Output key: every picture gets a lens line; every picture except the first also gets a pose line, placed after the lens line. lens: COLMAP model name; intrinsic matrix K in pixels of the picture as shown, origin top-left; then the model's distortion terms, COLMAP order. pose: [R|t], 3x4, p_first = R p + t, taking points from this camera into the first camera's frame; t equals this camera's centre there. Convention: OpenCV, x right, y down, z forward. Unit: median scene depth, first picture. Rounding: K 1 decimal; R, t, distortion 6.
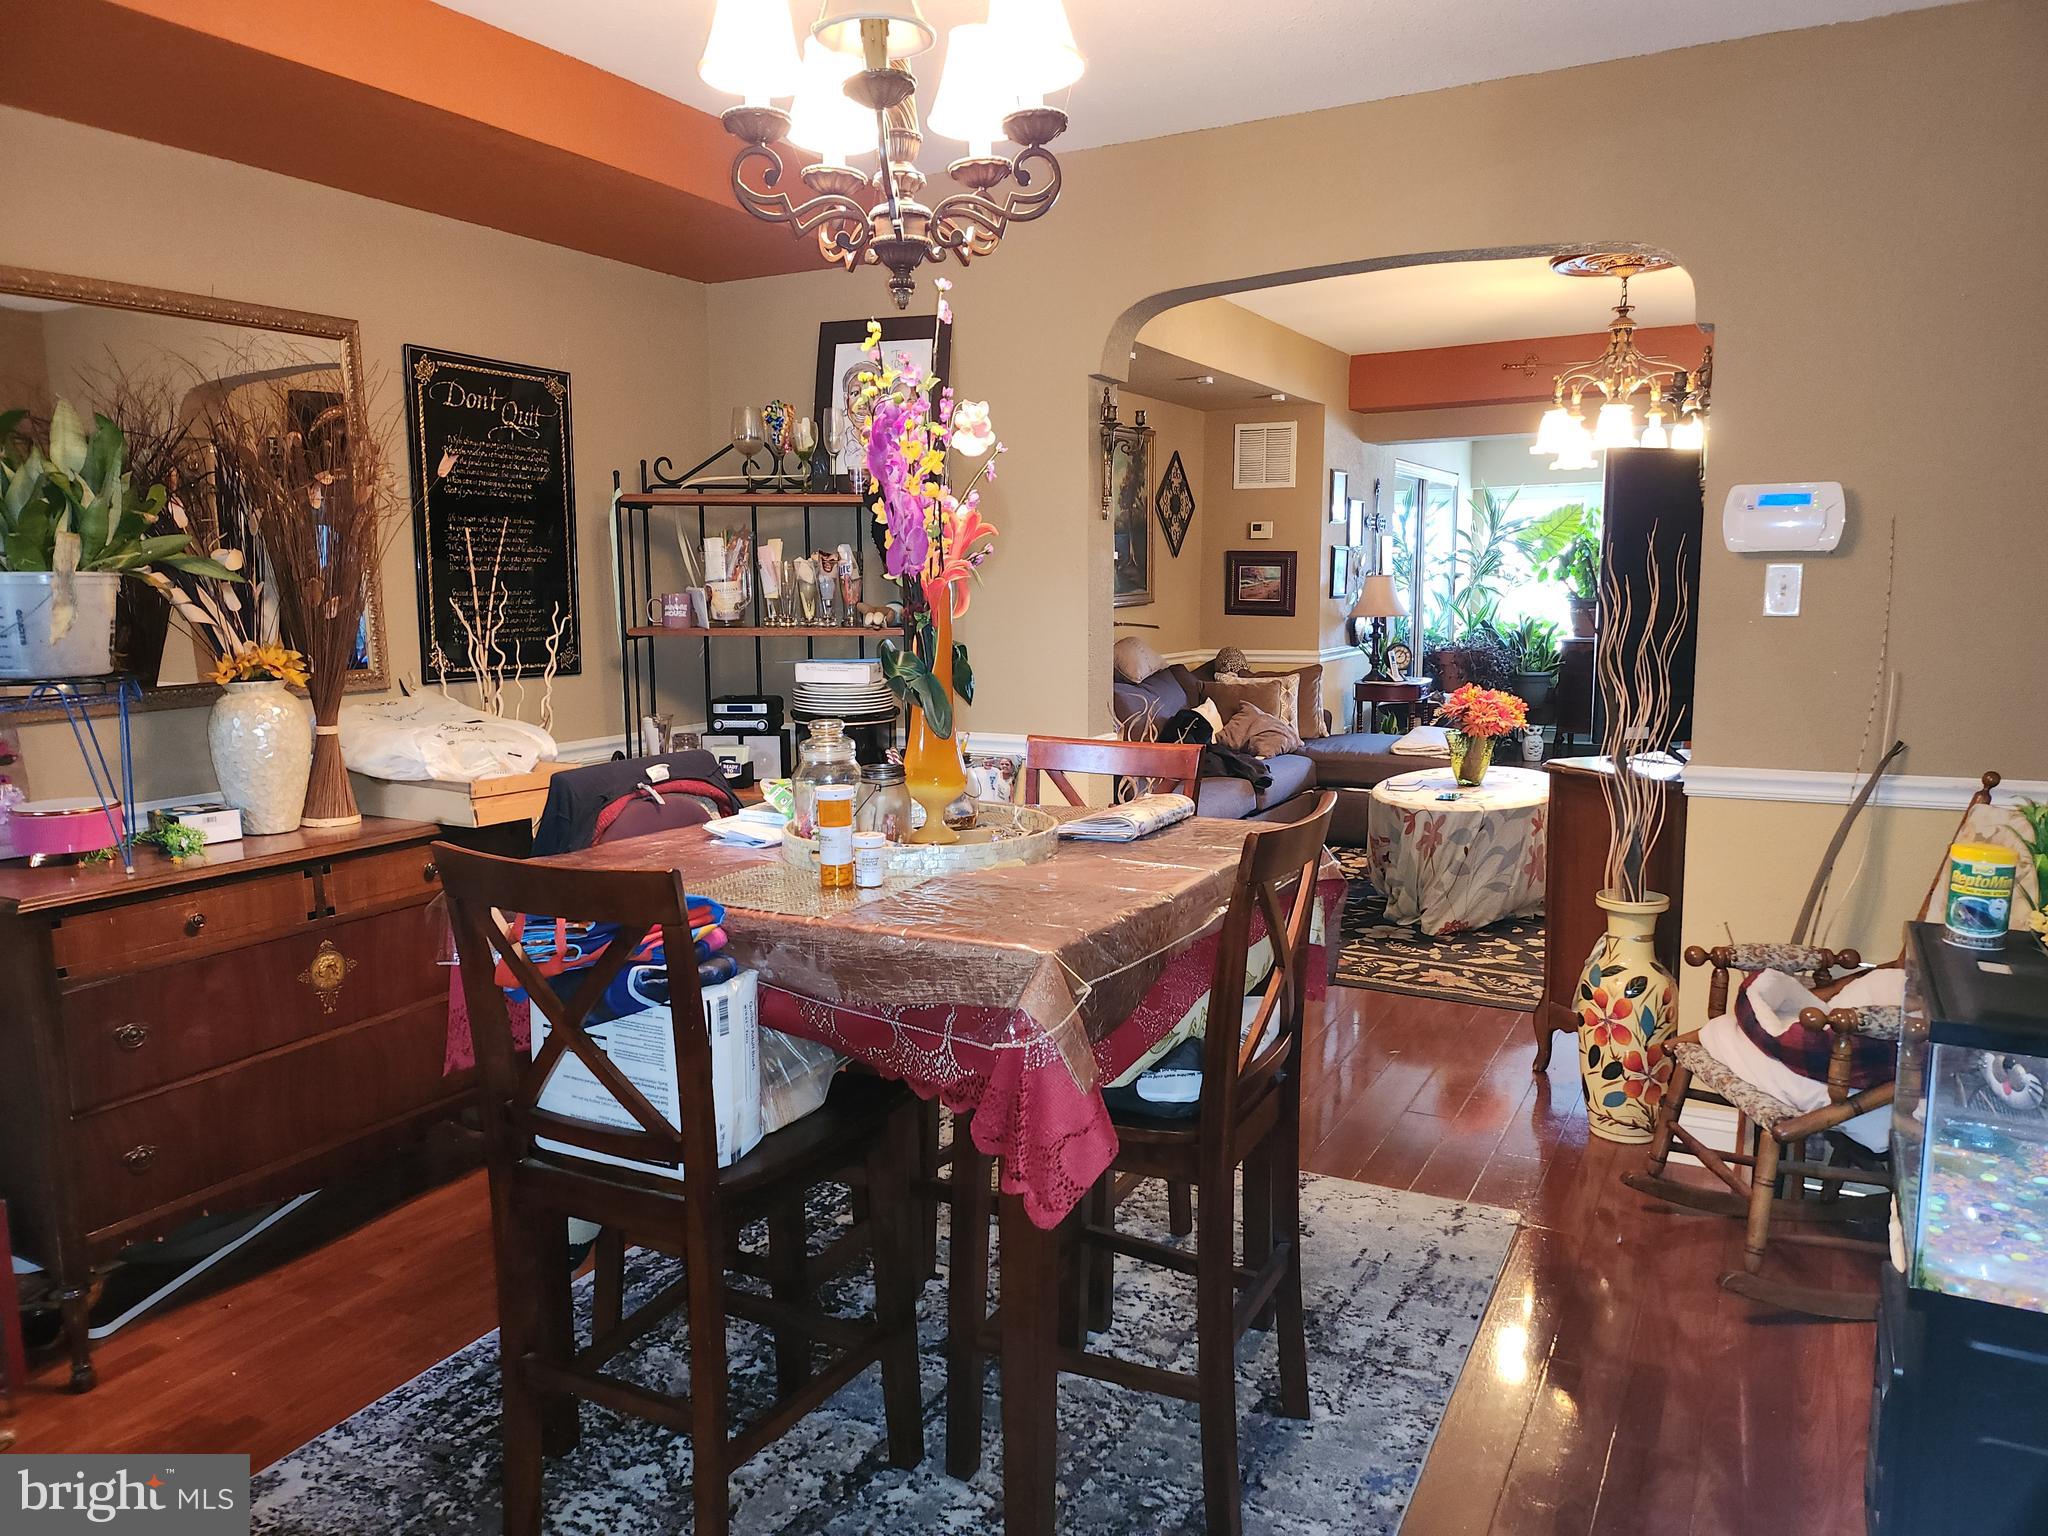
lens RADIAL K [[1412.0, 0, 1039.5], [0, 1412.0, 792.4], [0, 0, 1]] dist [0.080602, -0.080169]
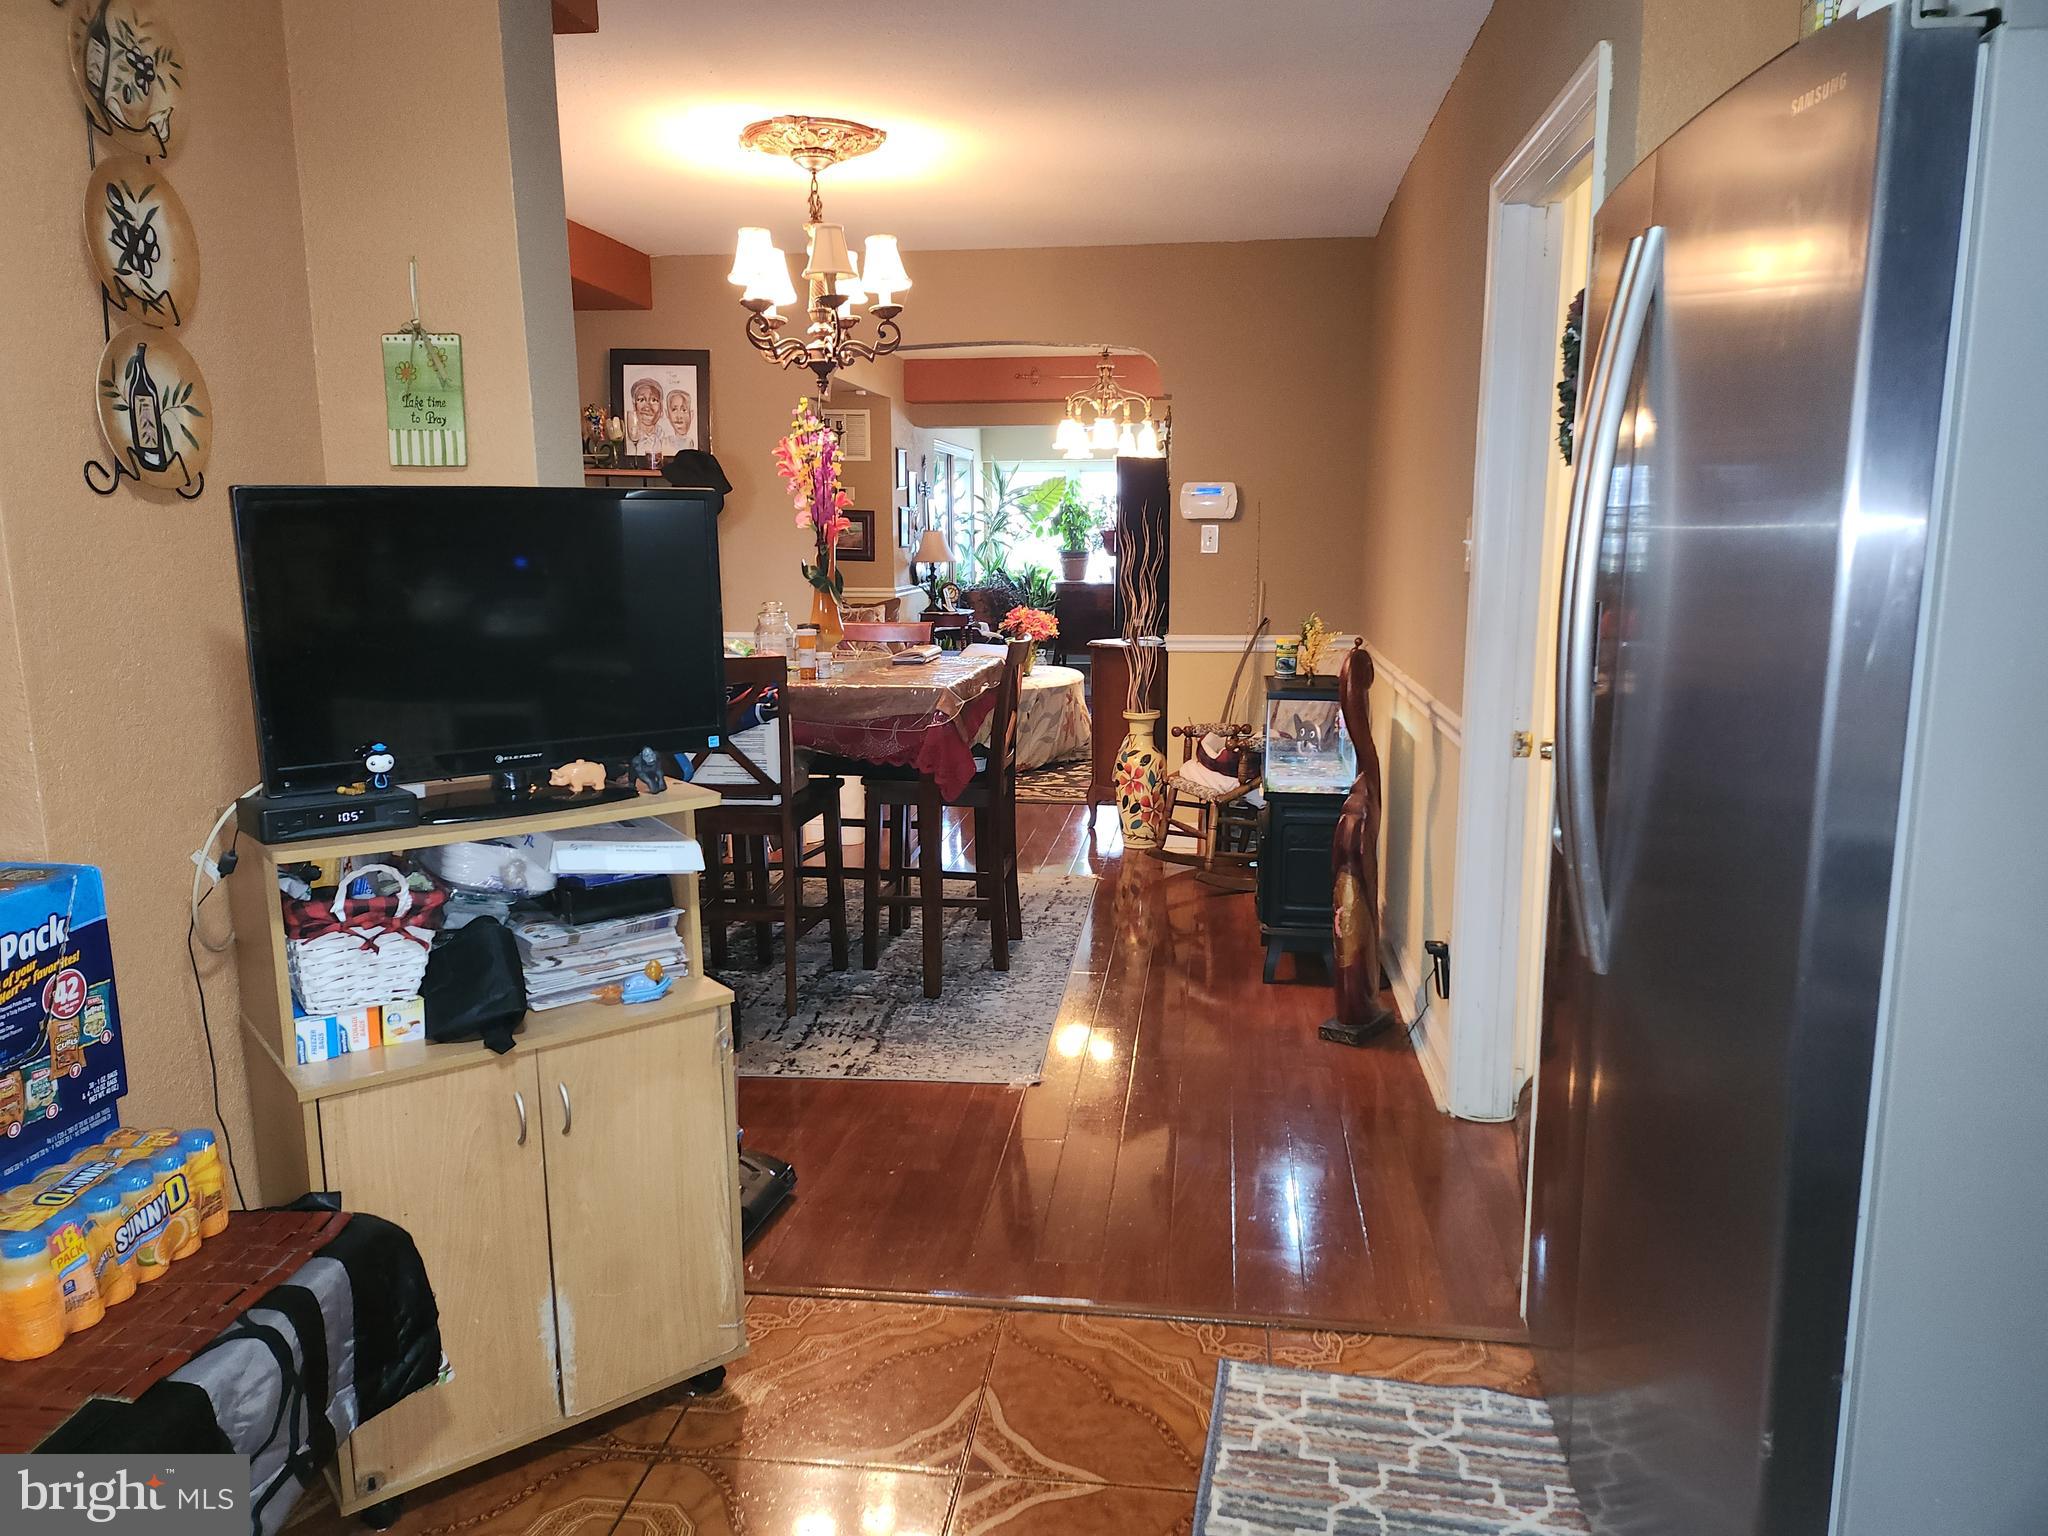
lens RADIAL K [[1412.0, 0, 1007.7], [0, 1412.0, 800.8], [0, 0, 1]] dist [0.080602, -0.080169]
pose [[0.942257, -0.056800, 0.330038, -0.308717], [0.044808, 0.998033, 0.043837, 0.091556], [-0.331879, -0.026517, 0.942949, -0.571890]]
